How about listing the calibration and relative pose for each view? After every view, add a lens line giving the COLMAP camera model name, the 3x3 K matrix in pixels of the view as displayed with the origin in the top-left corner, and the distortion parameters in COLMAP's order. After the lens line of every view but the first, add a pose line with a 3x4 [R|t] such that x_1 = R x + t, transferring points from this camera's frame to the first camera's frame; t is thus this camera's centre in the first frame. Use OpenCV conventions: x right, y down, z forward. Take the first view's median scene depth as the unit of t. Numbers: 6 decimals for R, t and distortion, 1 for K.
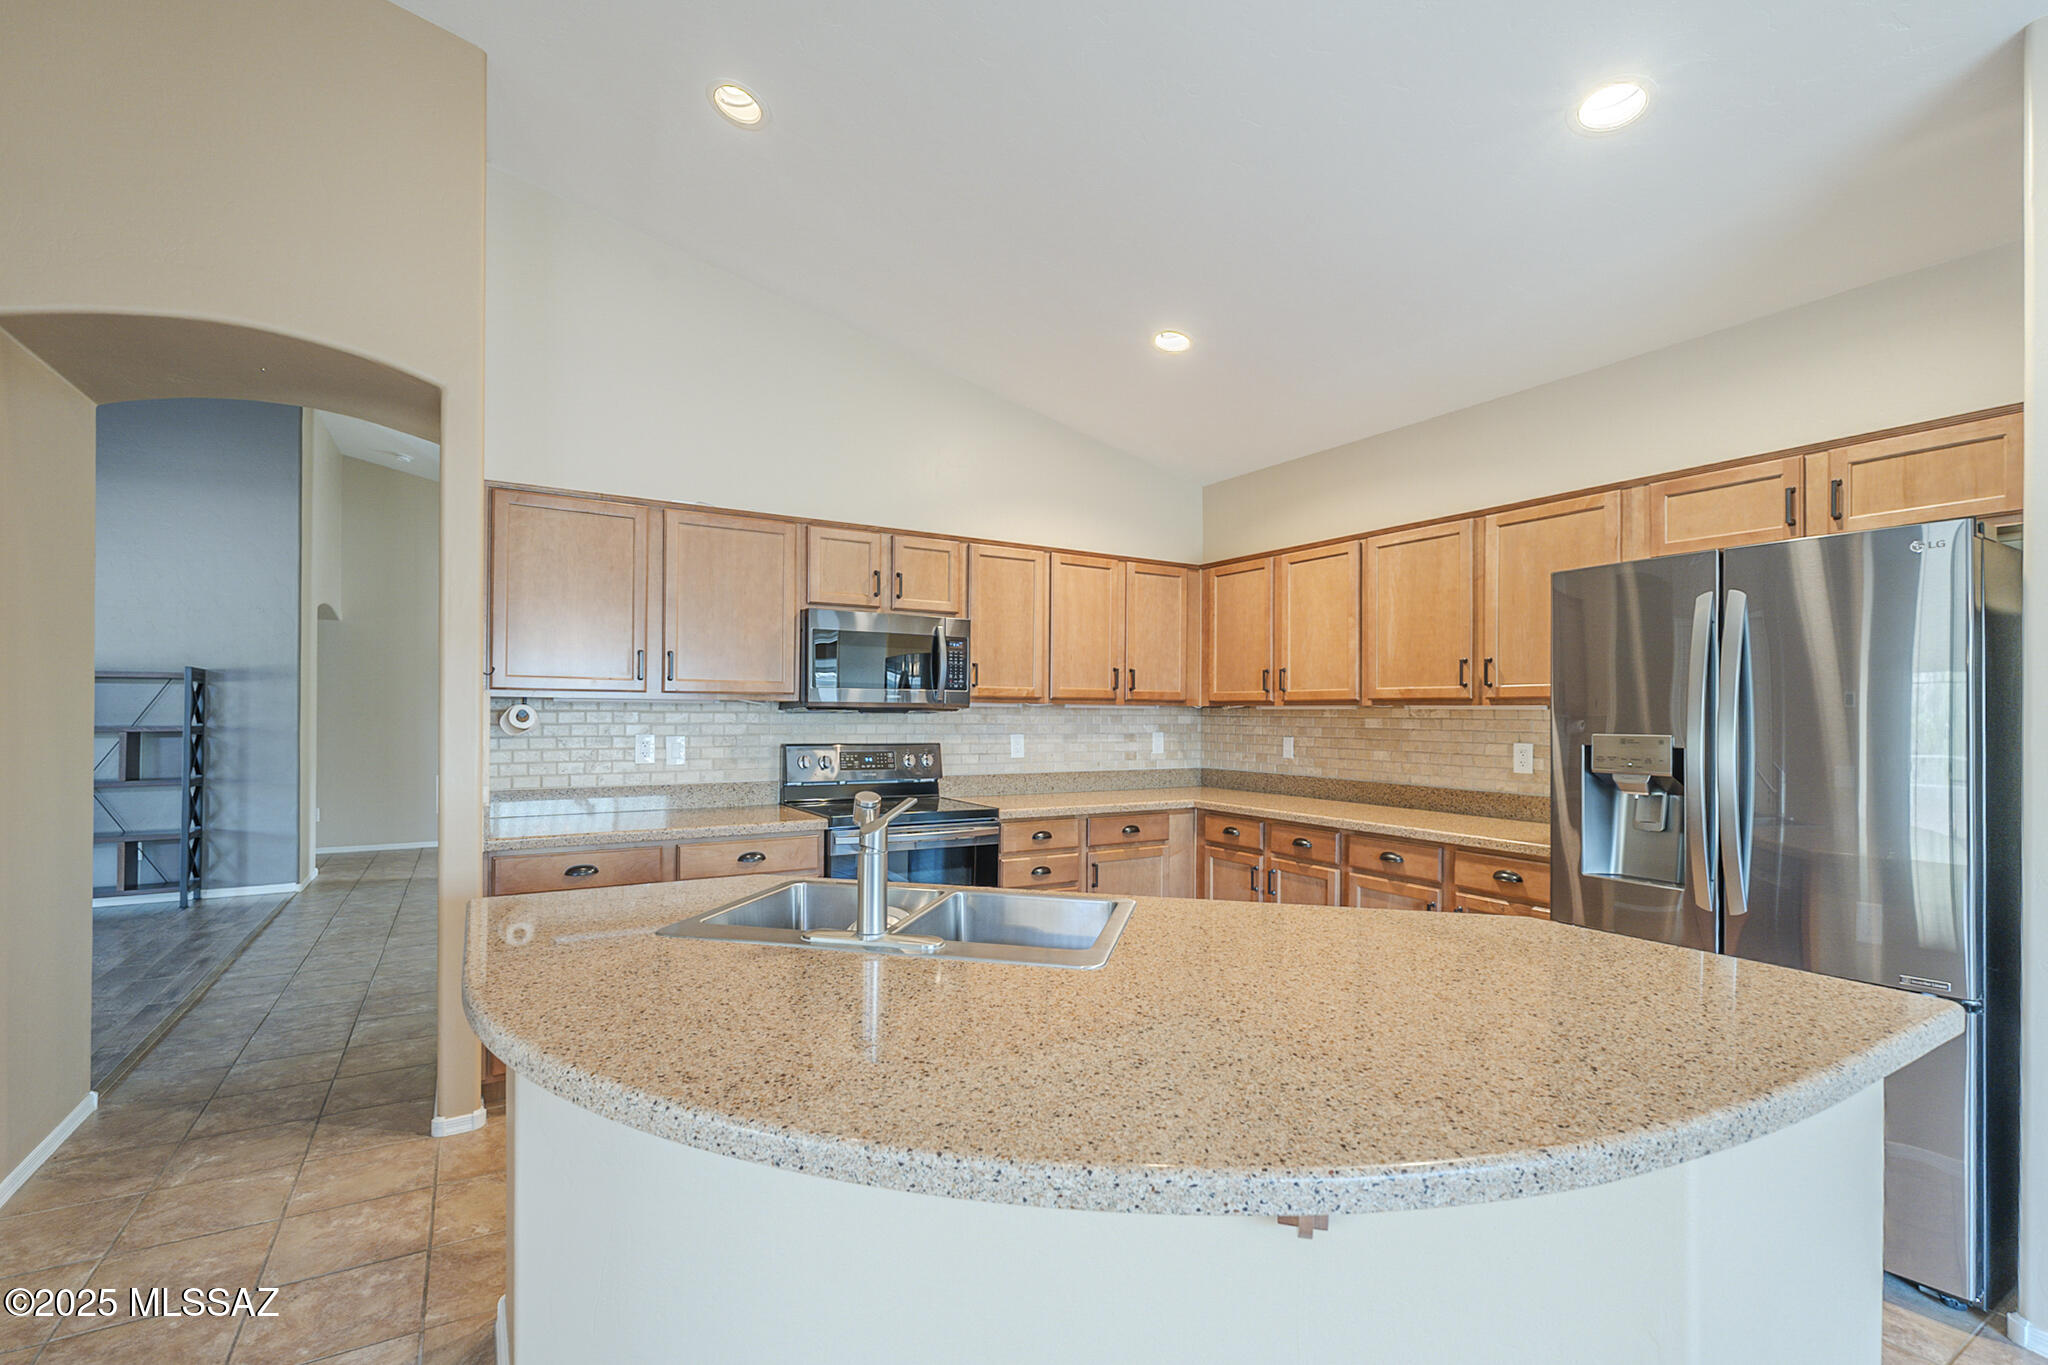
lens RADIAL K [[905.2, 0, 990.0], [0, 905.2, 700.3], [0, 0, 1]] dist [-0.003369, -0.000674]
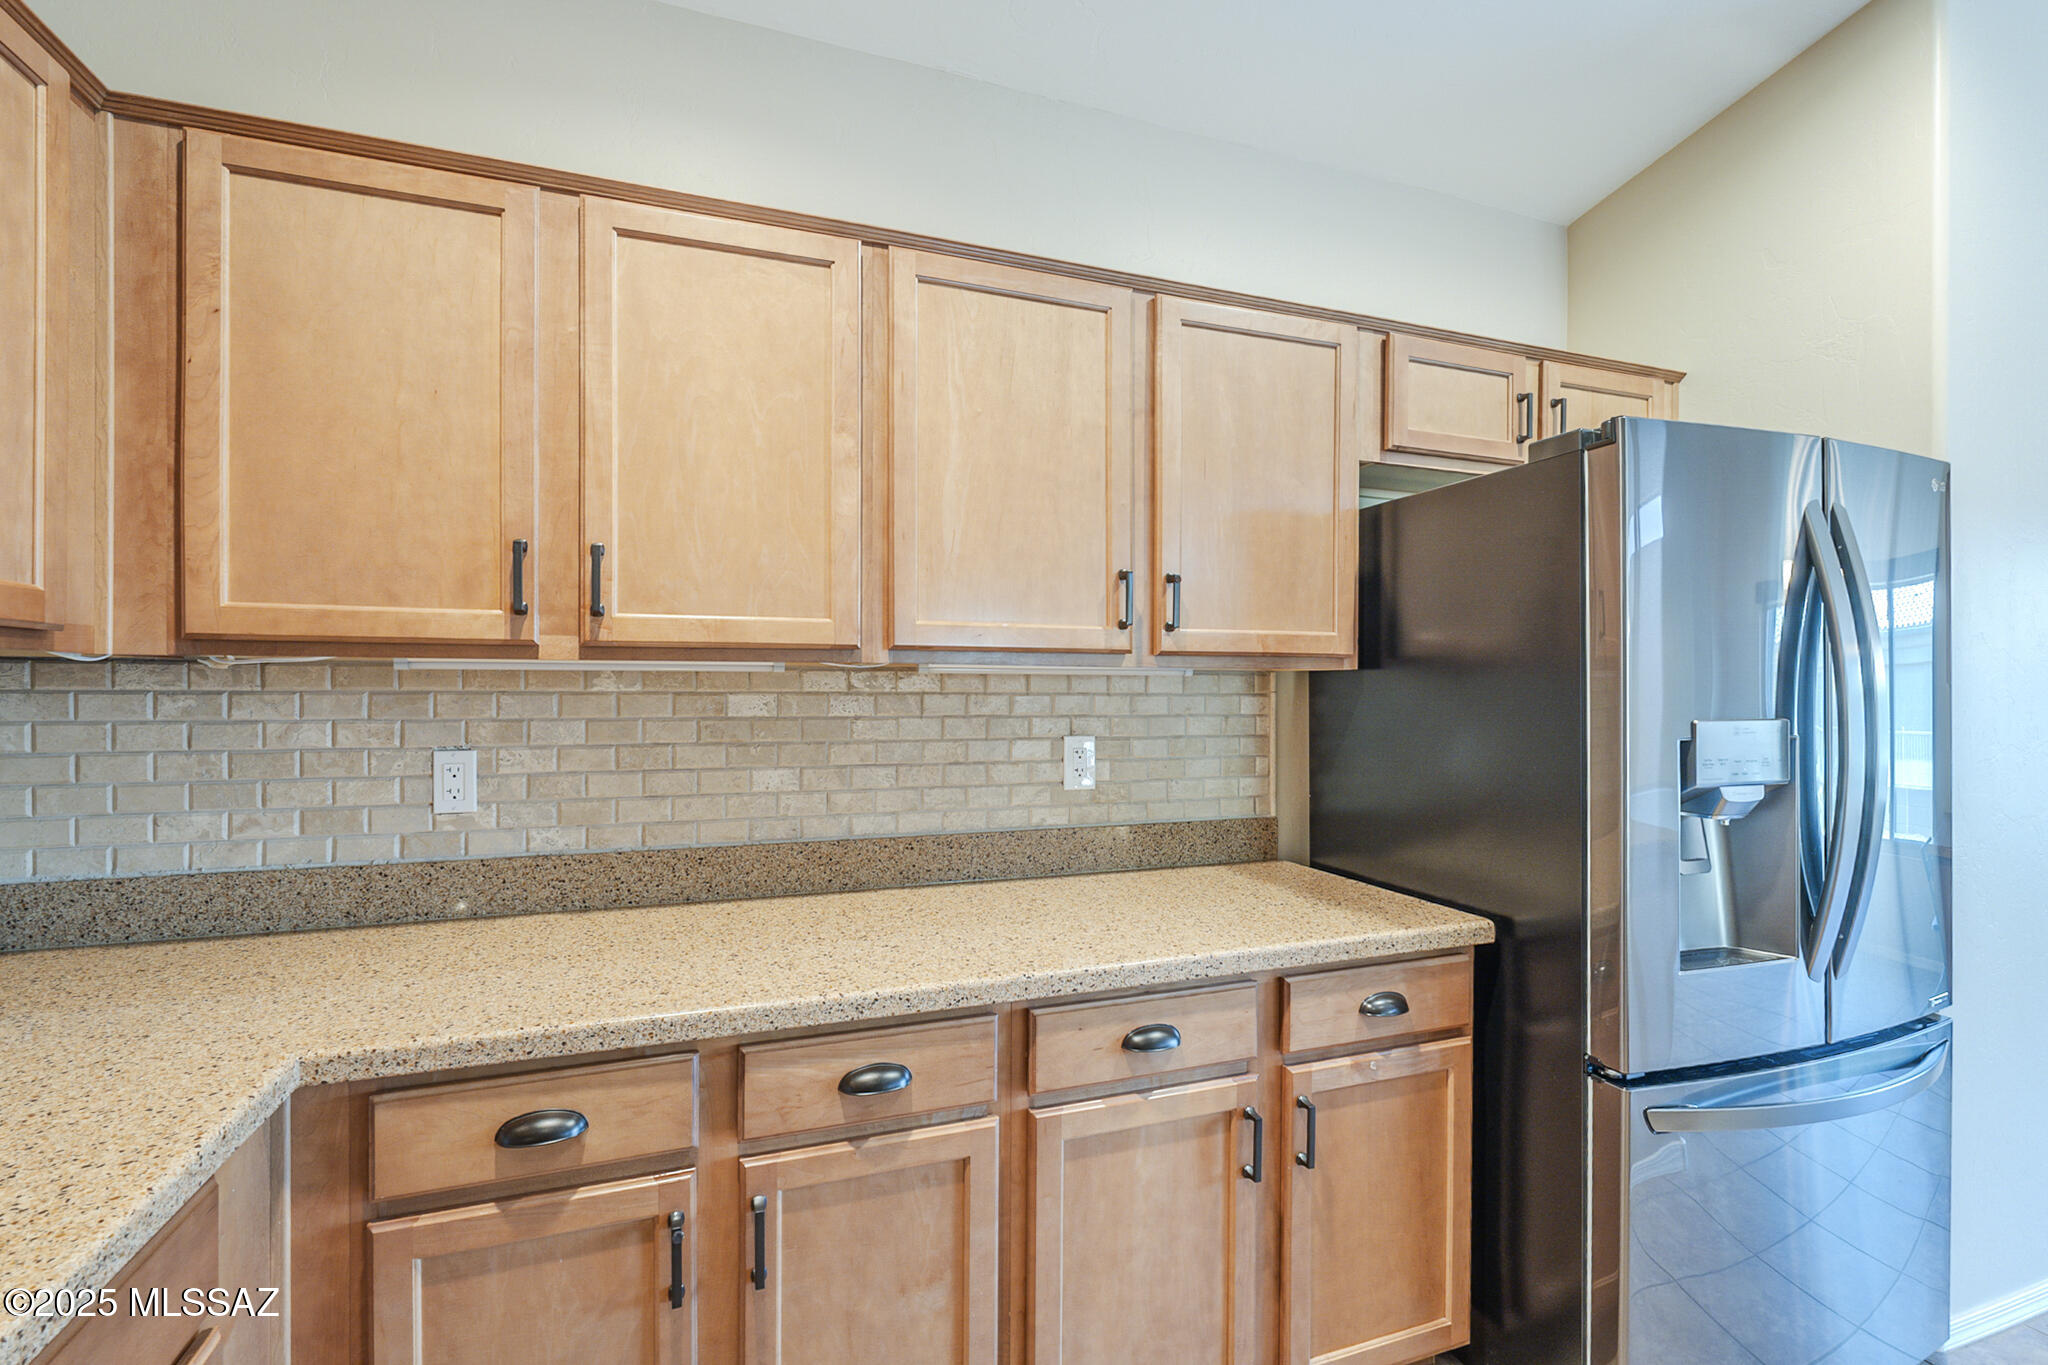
lens RADIAL K [[905.2, 0, 1020.7], [0, 905.2, 683.9], [0, 0, 1]] dist [-0.003369, -0.000674]
pose [[0.161794, -0.007512, 0.986796, 0.028097], [-0.016089, 0.999818, 0.010249, 0.009335], [-0.986693, -0.017535, 0.161644, 0.836104]]
